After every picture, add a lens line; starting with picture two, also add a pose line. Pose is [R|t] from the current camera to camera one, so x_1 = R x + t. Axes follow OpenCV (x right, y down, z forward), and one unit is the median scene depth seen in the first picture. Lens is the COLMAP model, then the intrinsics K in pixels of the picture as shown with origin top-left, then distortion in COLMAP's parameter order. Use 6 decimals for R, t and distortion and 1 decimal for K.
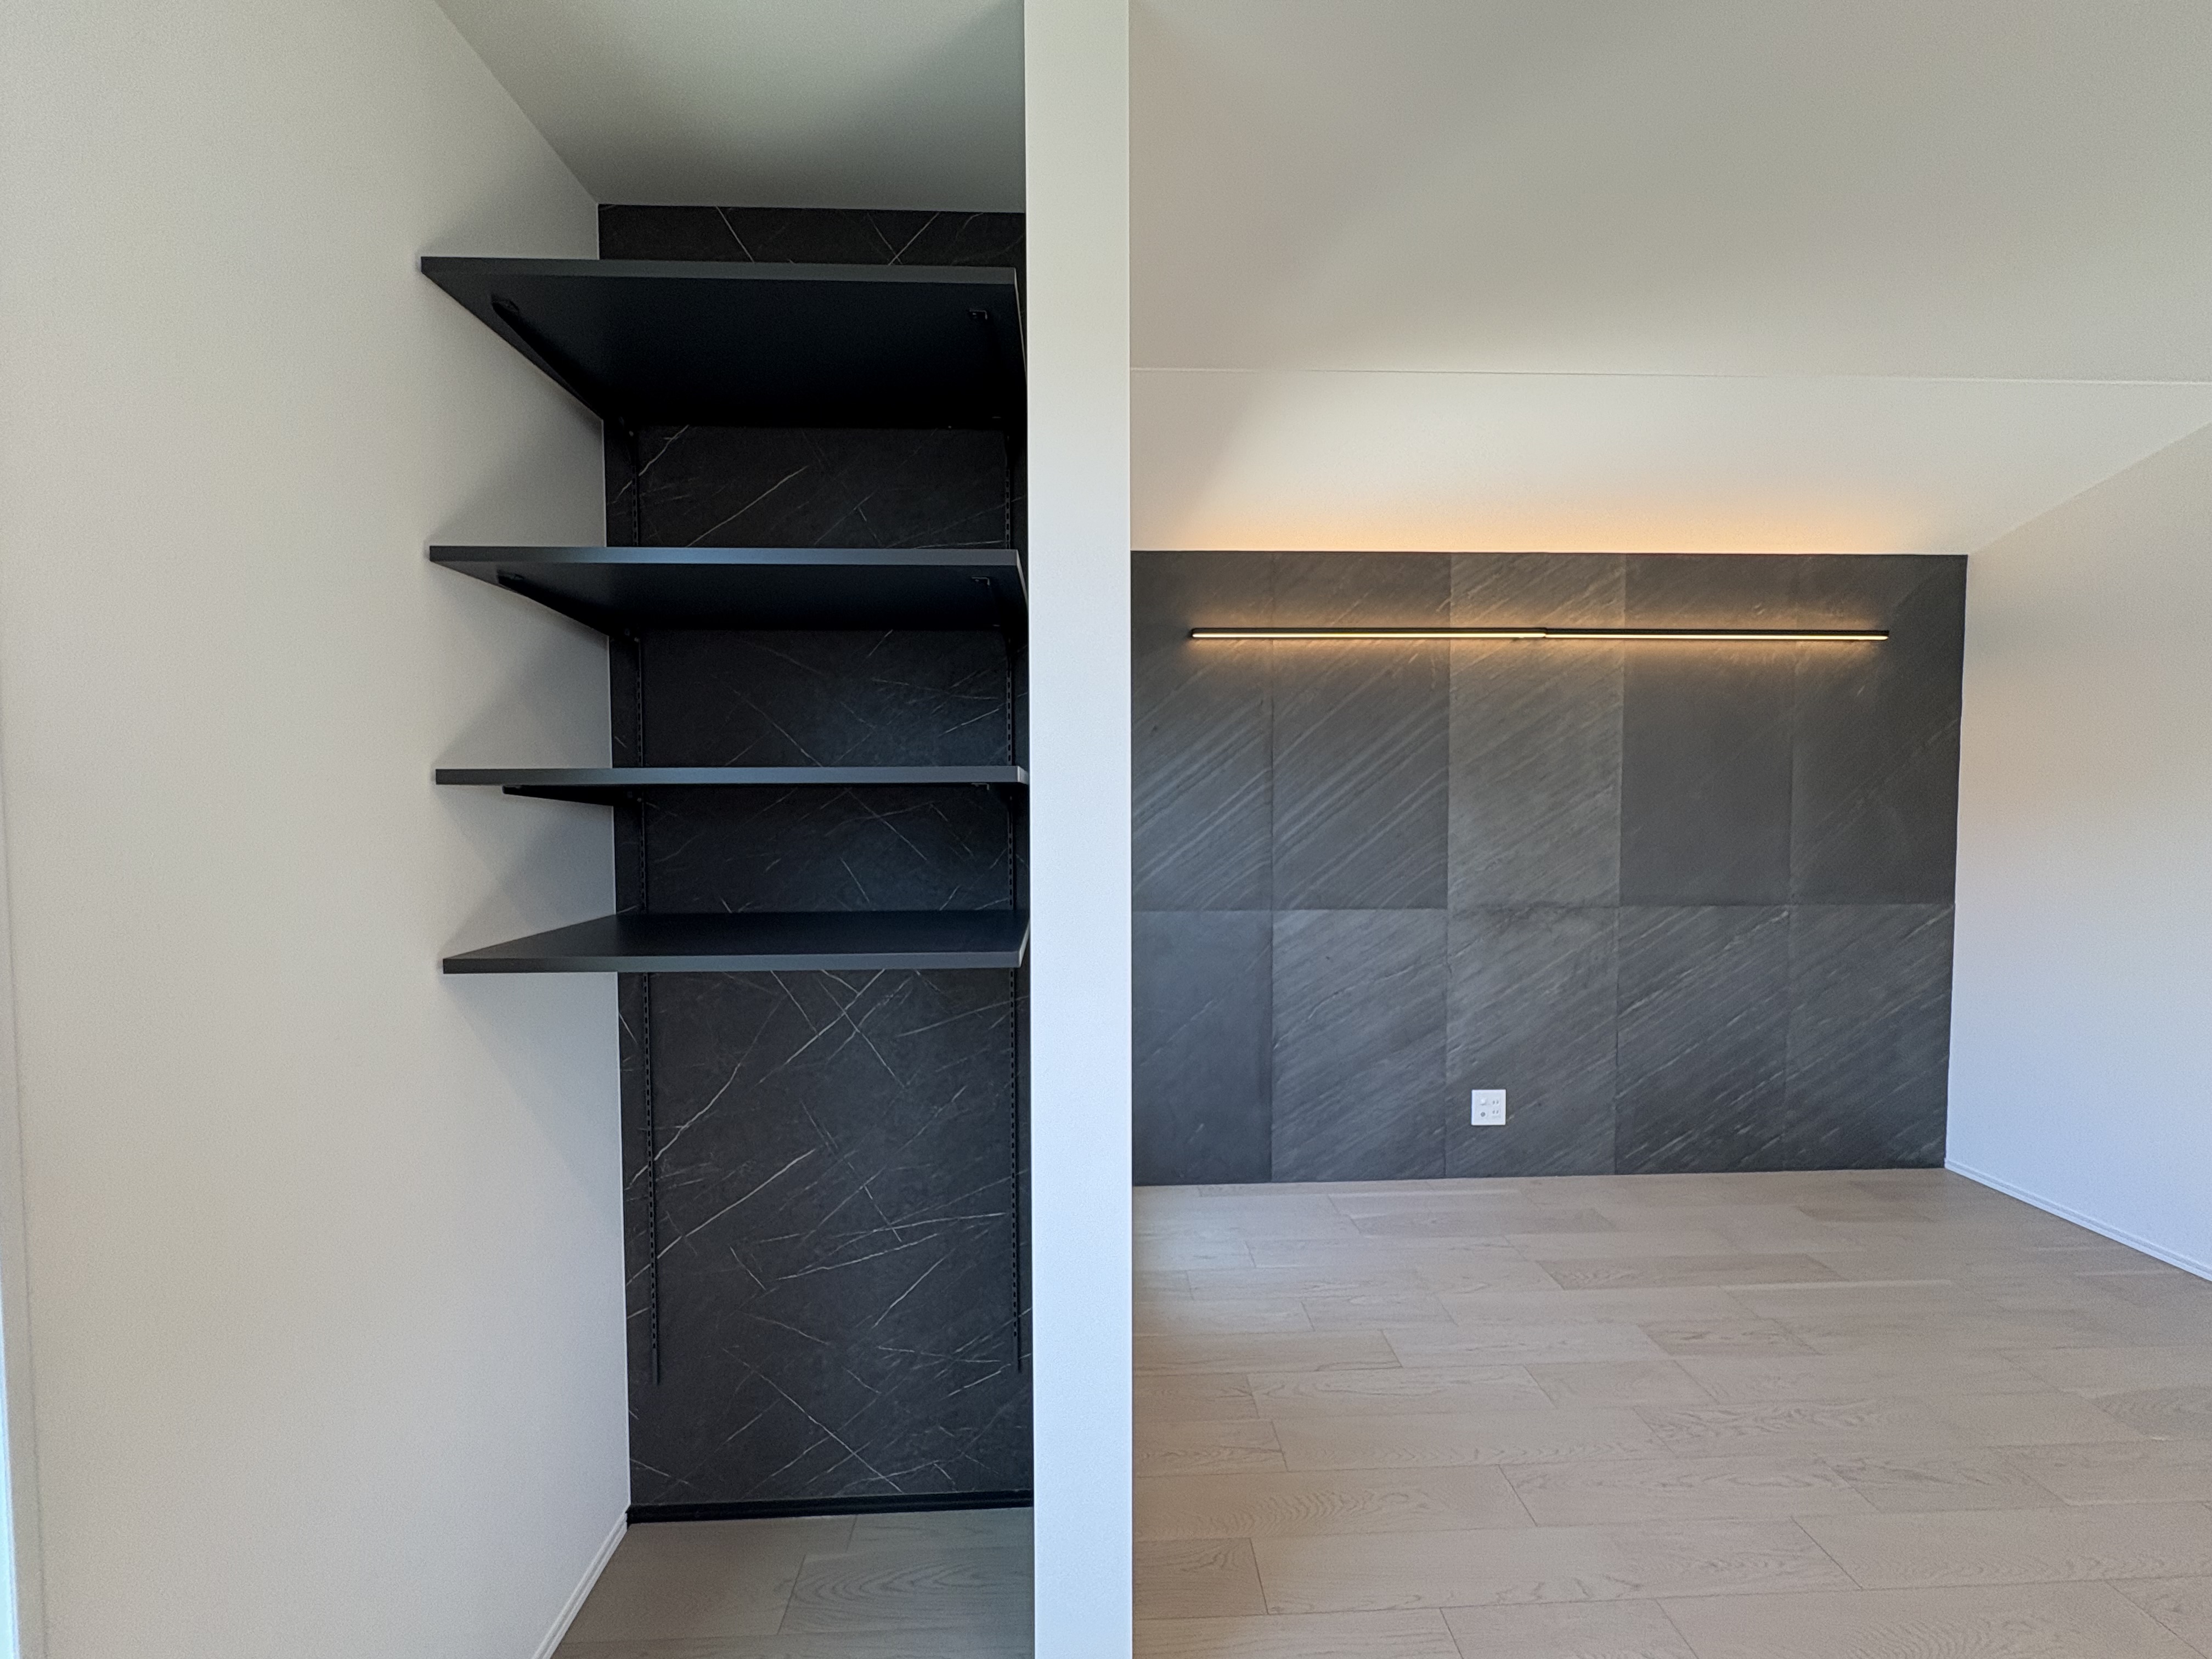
lens RADIAL K [[884.4, 0, 1108.6], [0, 884.4, 830.0], [0, 0, 1]] dist [0.002139, 0.000010]
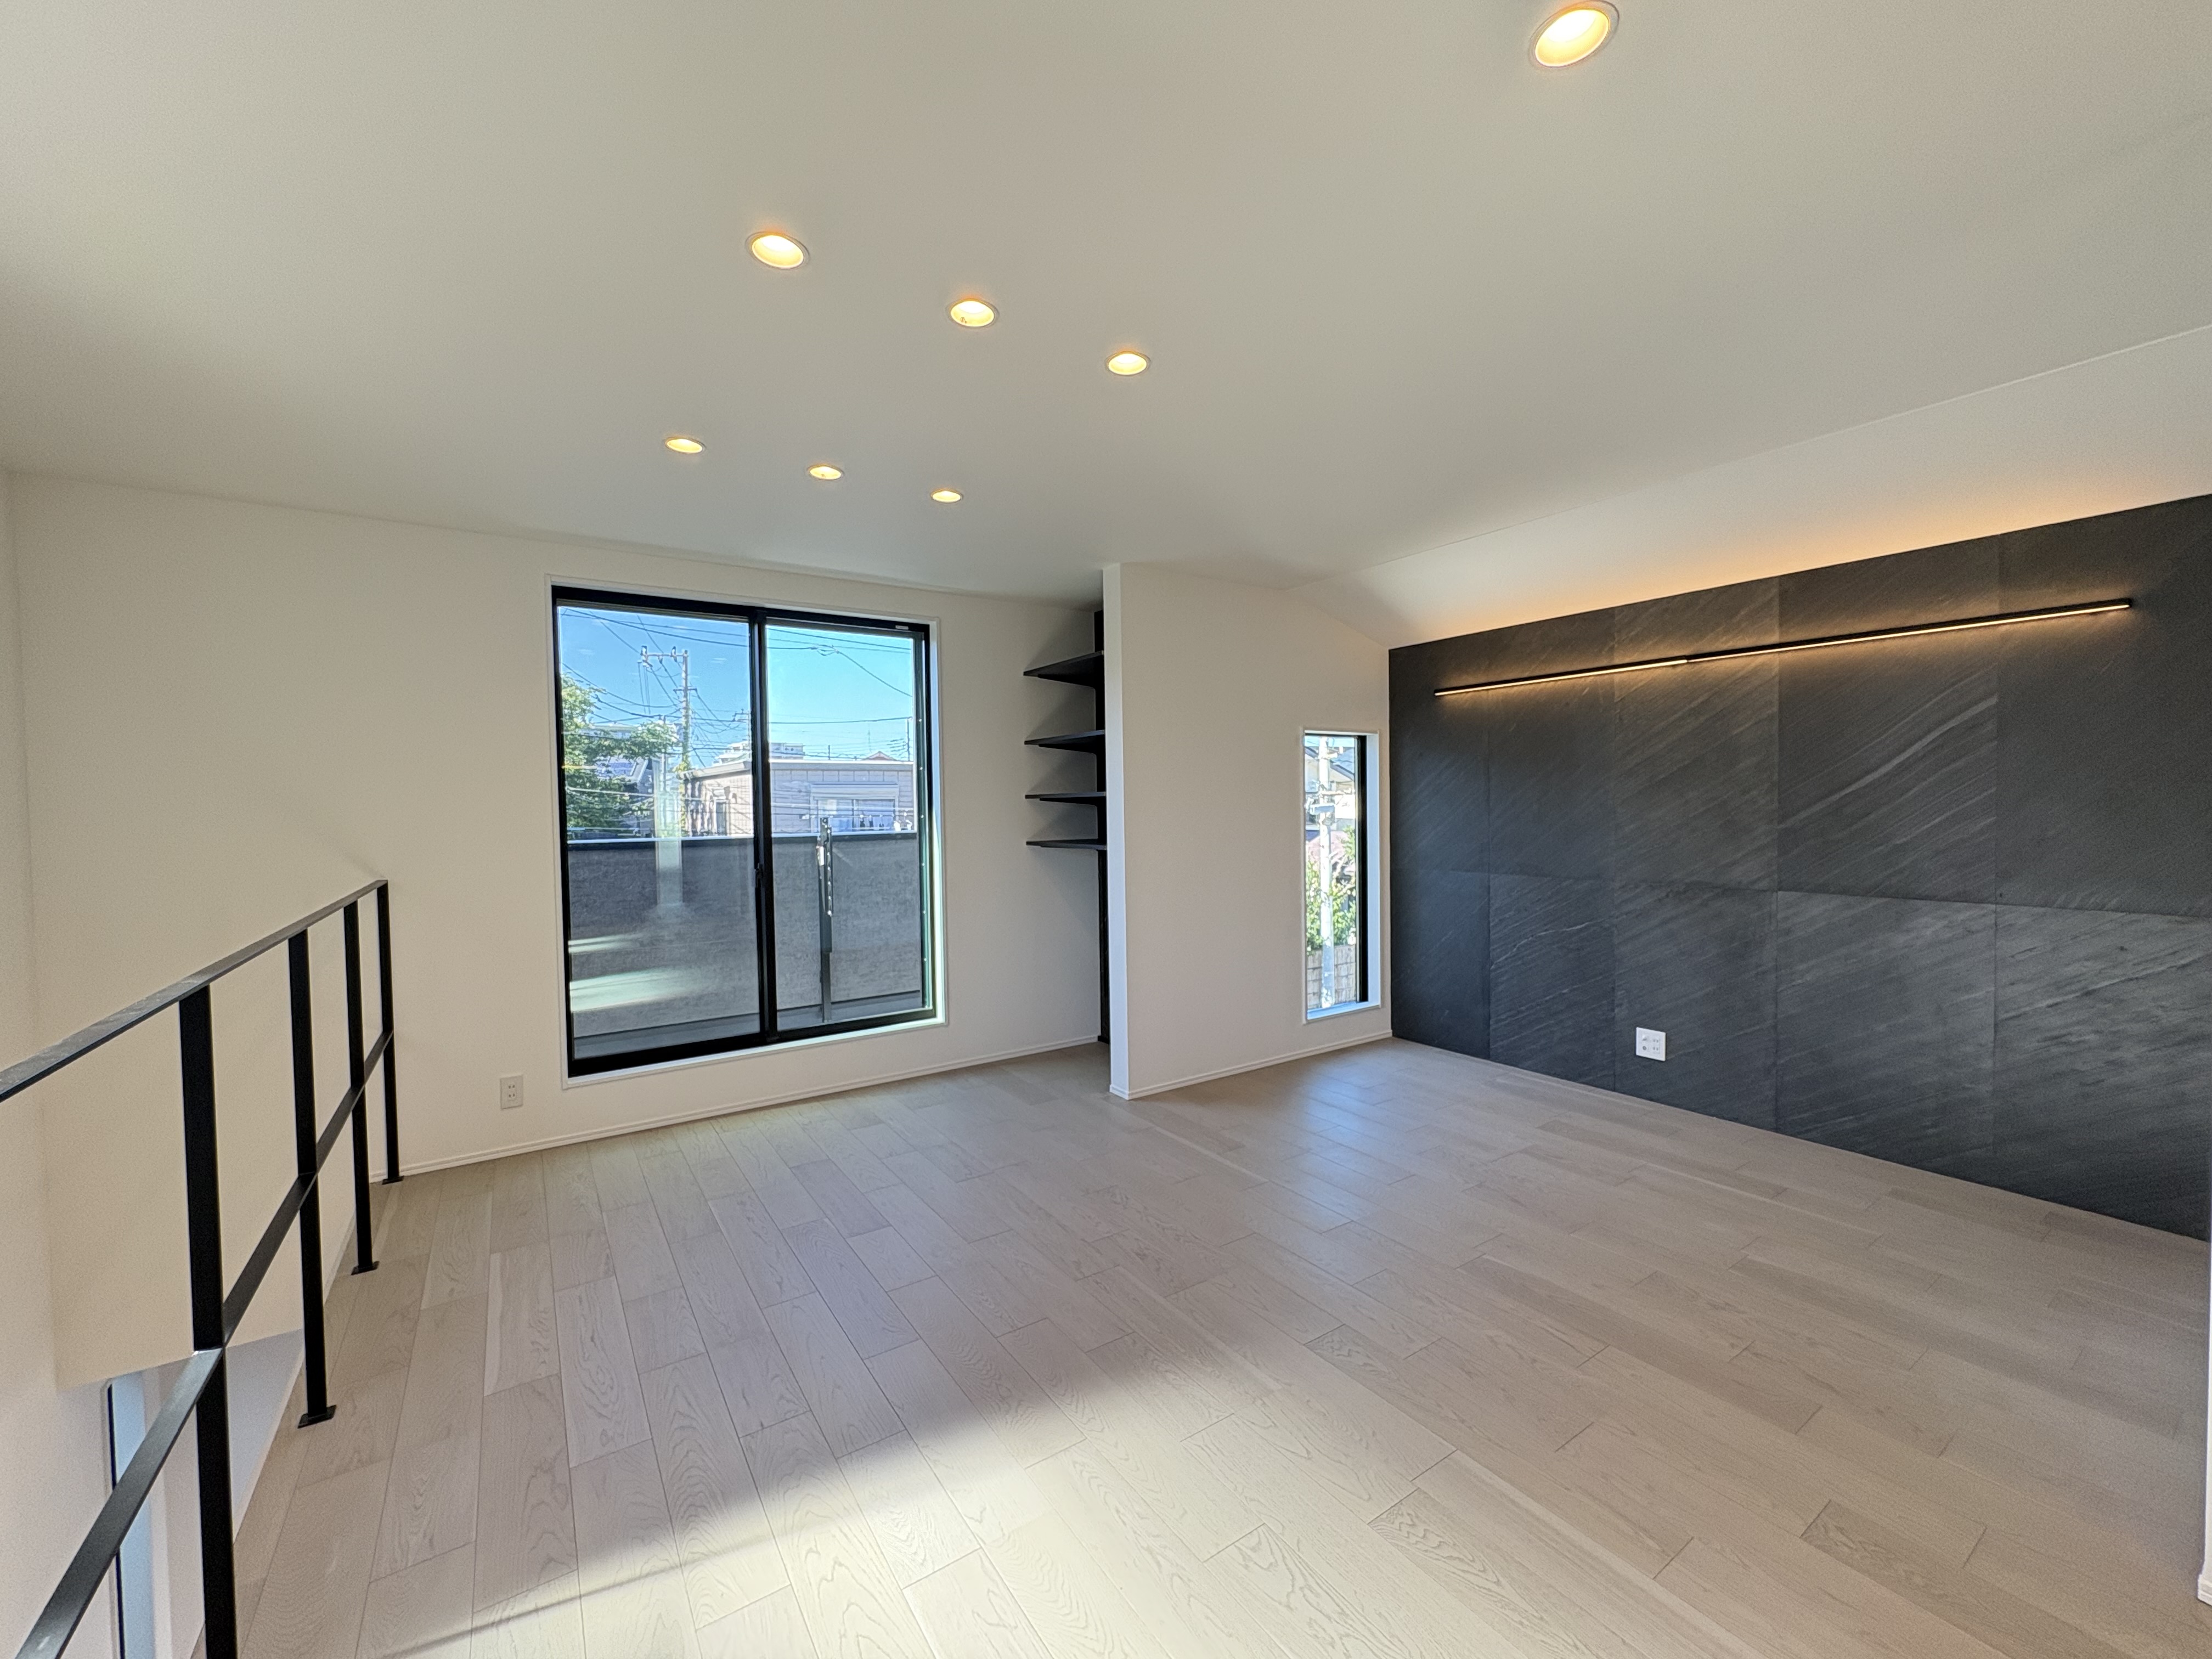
lens RADIAL K [[884.4, 0, 1108.6], [0, 884.4, 830.0], [0, 0, 1]] dist [0.002139, 0.000010]
pose [[0.523365, 0.020254, -0.851868, 1.102247], [-0.020245, 0.999731, 0.011332, 0.014505], [0.851868, 0.011315, 0.523634, -0.308802]]
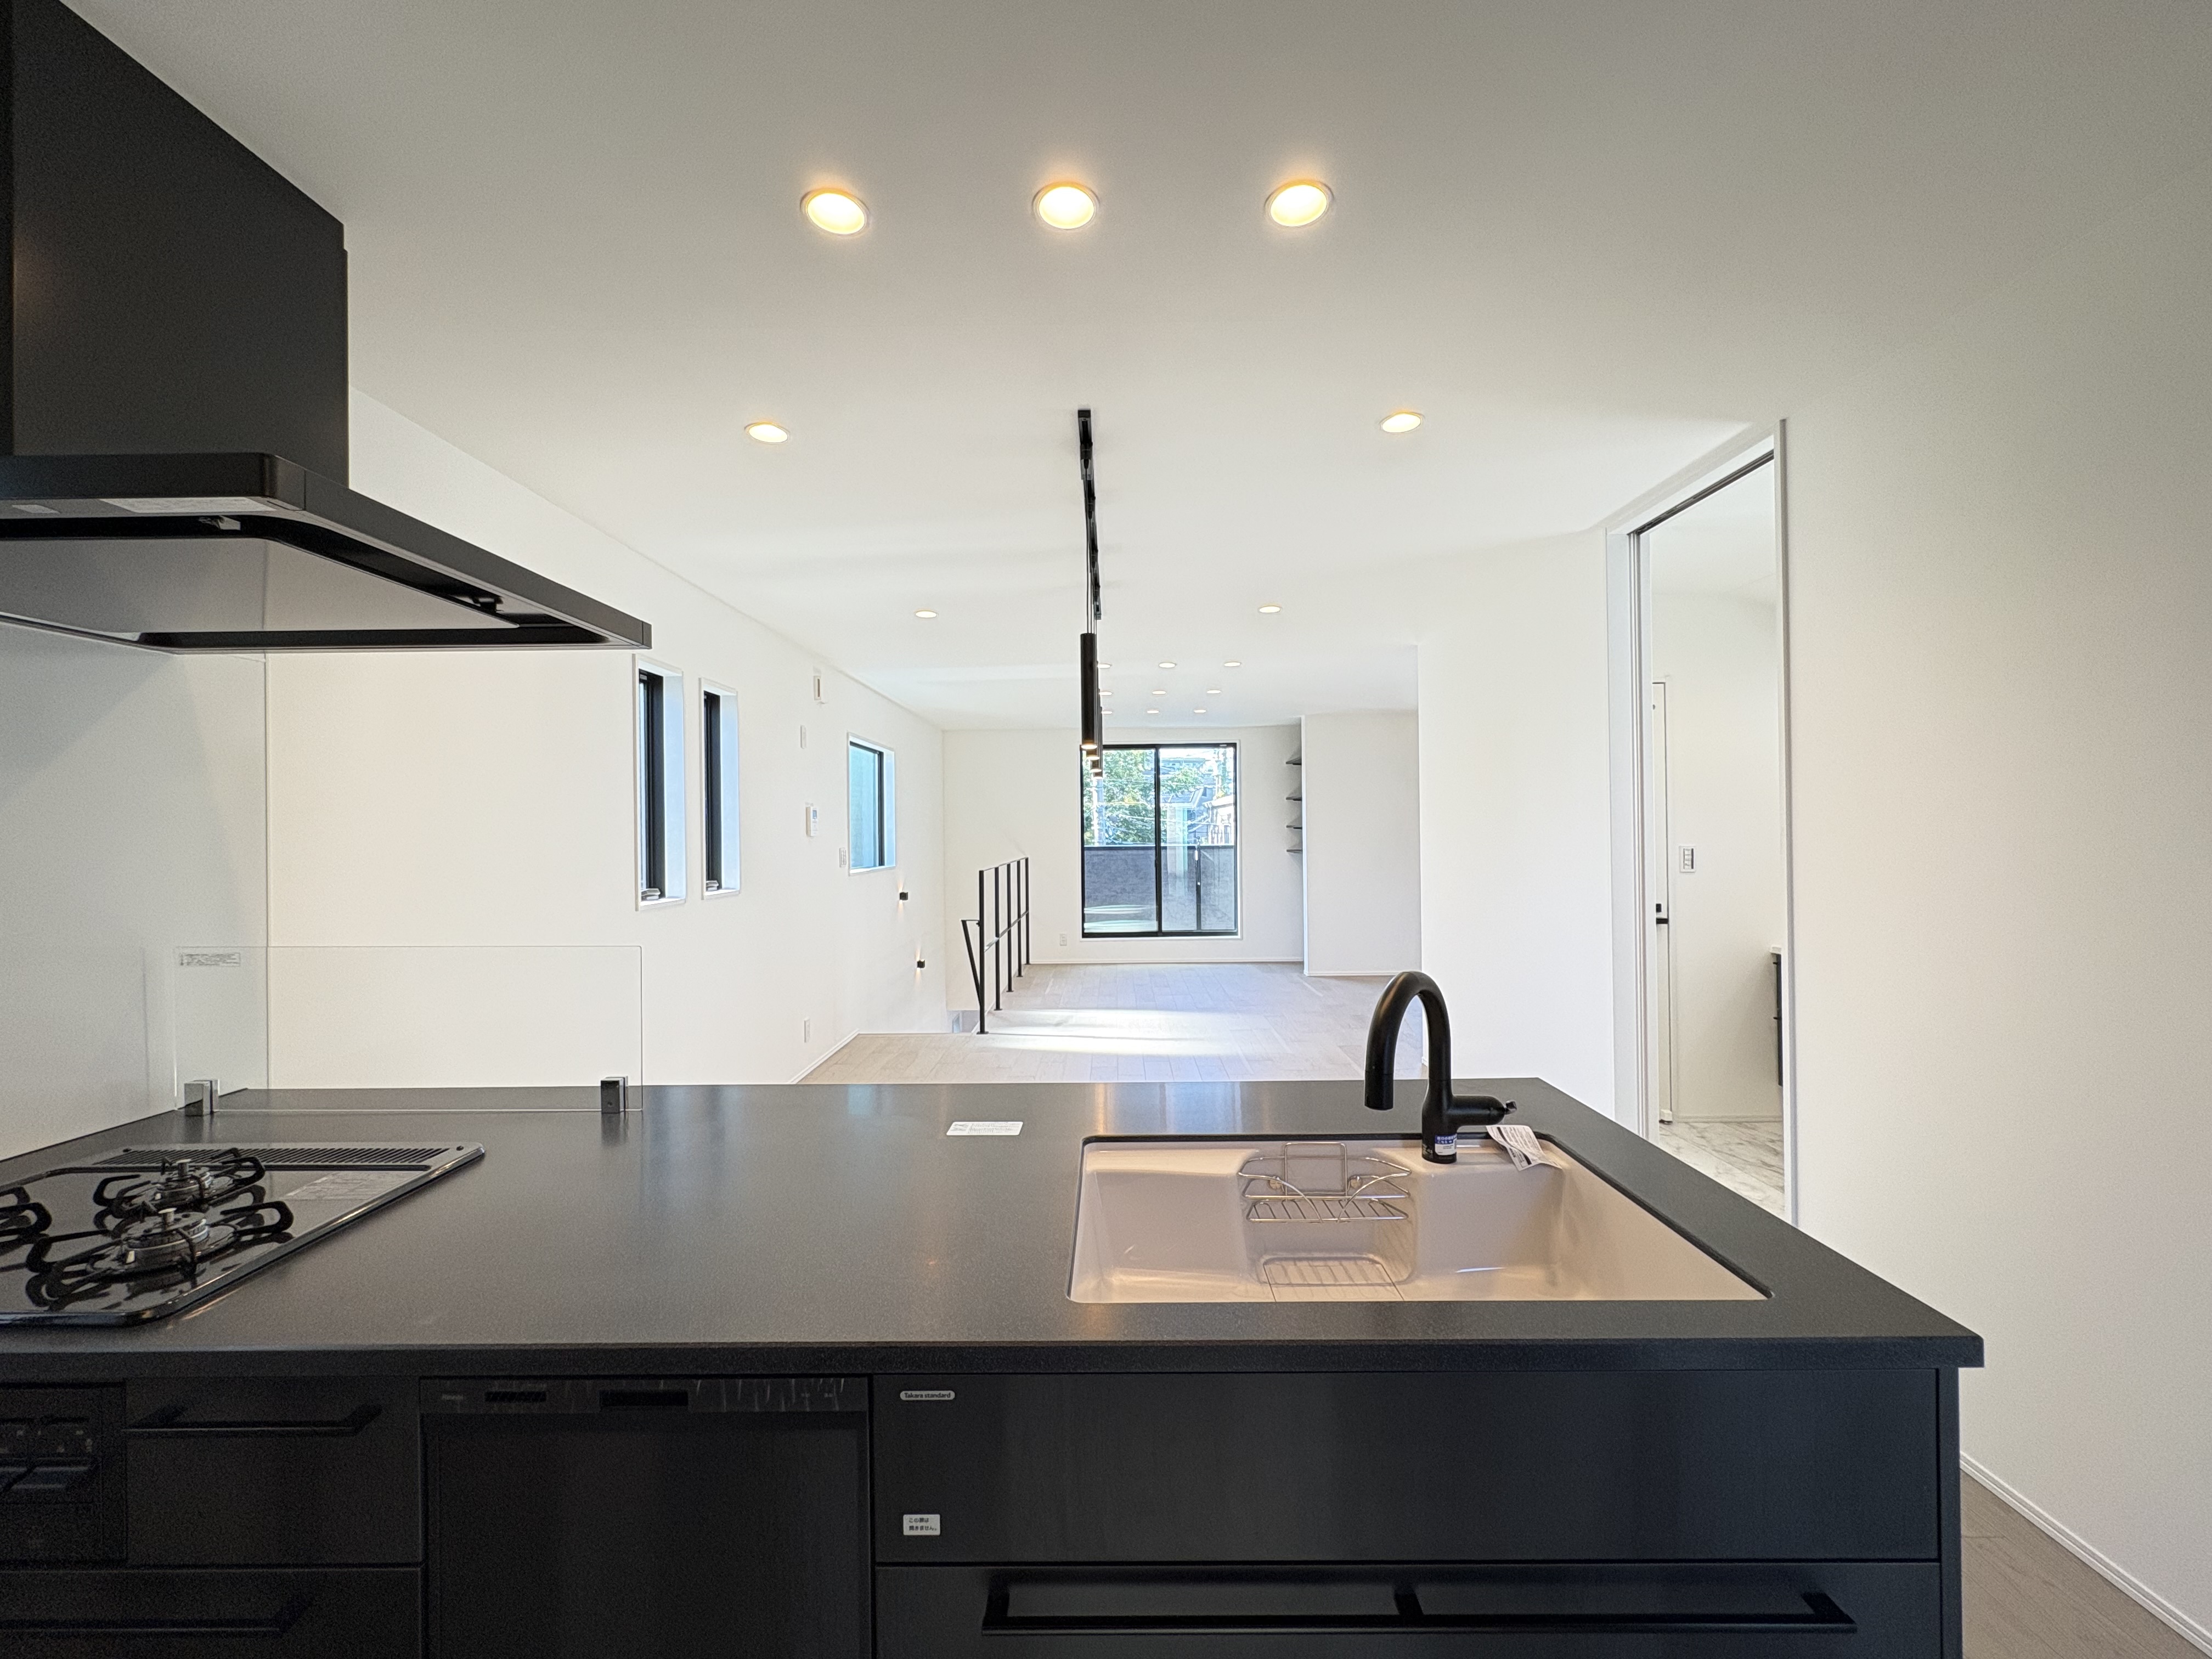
lens RADIAL K [[884.4, 0, 1108.6], [0, 884.4, 830.0], [0, 0, 1]] dist [0.002139, 0.000010]
pose [[-0.048474, -0.000449, -0.998824, 2.675079], [-0.028917, 0.999581, 0.000954, 0.004657], [0.998406, 0.028929, -0.048467, -0.081615]]
